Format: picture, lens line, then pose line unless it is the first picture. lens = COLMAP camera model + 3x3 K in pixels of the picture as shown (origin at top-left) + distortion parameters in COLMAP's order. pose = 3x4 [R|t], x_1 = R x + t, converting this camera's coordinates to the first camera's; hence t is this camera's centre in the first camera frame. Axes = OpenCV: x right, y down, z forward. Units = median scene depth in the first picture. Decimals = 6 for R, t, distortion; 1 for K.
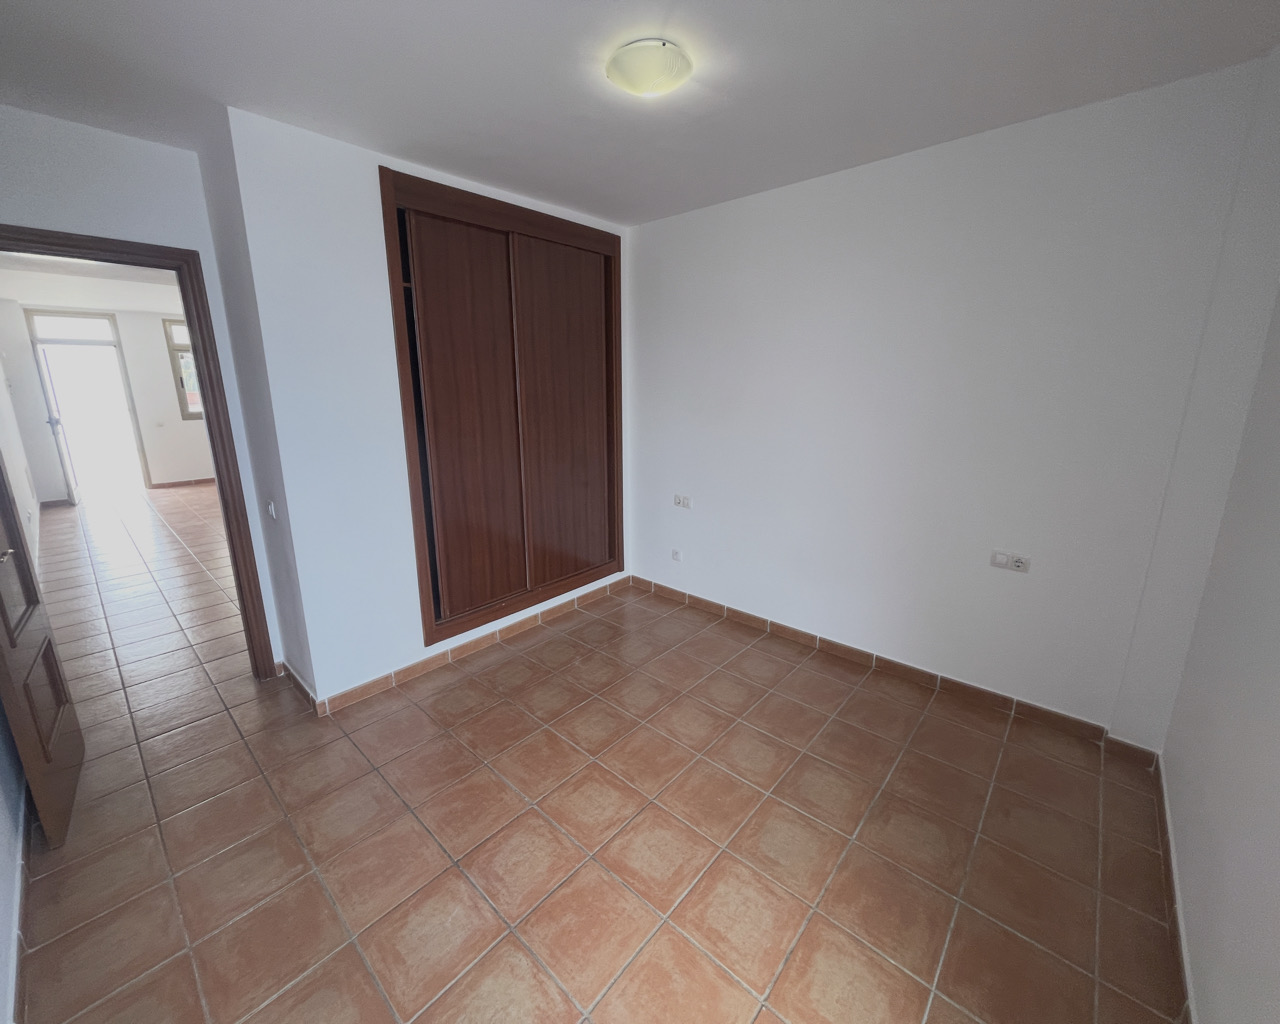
lens RADIAL K [[519.2, 0, 634.2], [0, 519.2, 505.4], [0, 0, 1]] dist [-0.001918, 0.000004]
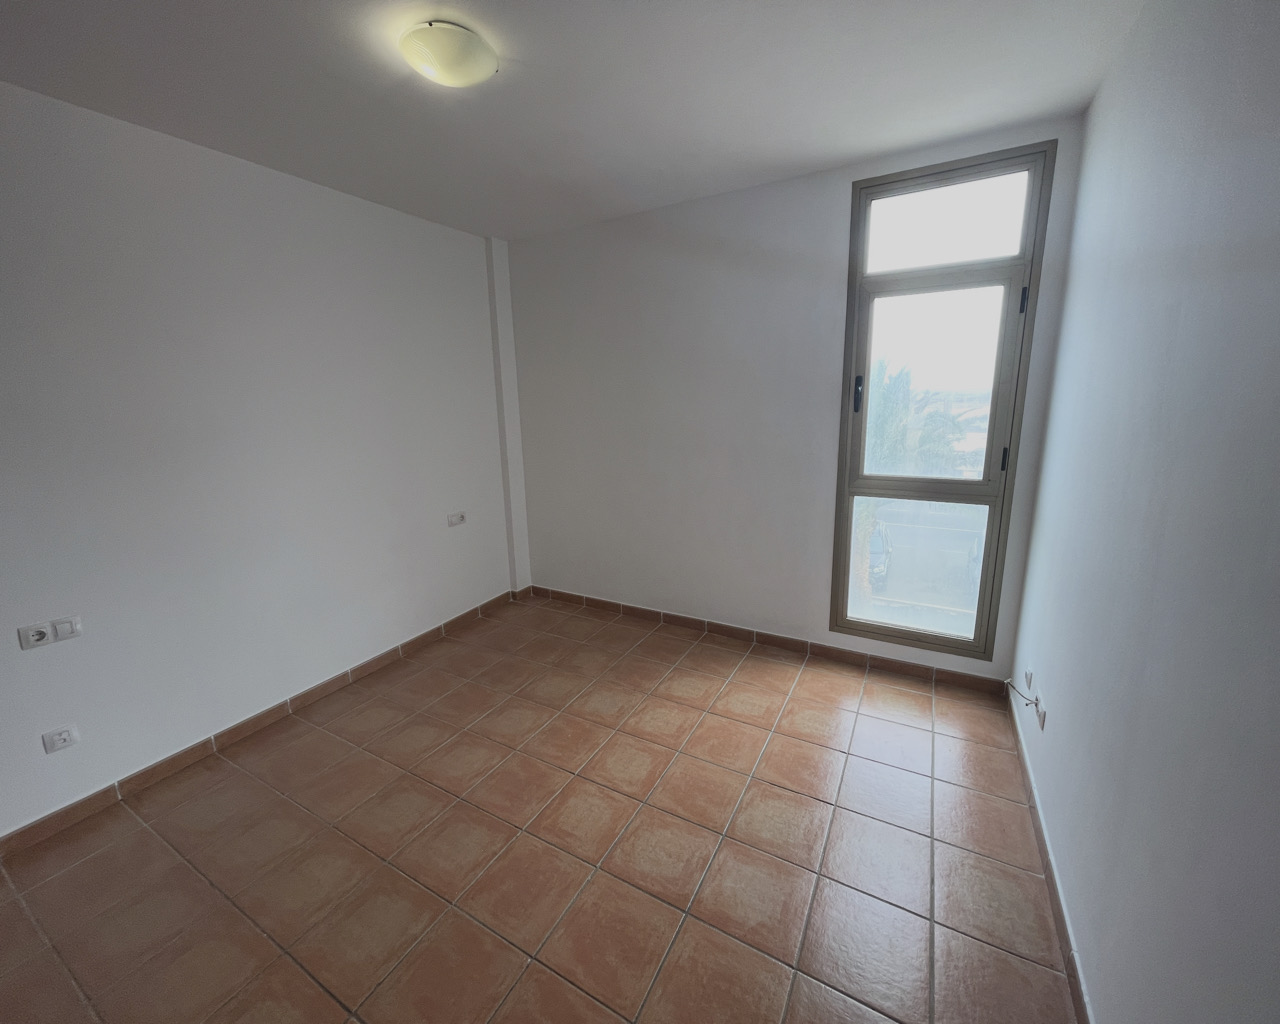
lens RADIAL K [[519.2, 0, 634.2], [0, 519.2, 505.4], [0, 0, 1]] dist [-0.001918, 0.000004]
pose [[-0.216377, -0.192939, 0.957056, -0.973104], [0.256862, 0.934493, 0.246463, -0.201074], [-0.941915, 0.299160, -0.152644, 0.937460]]
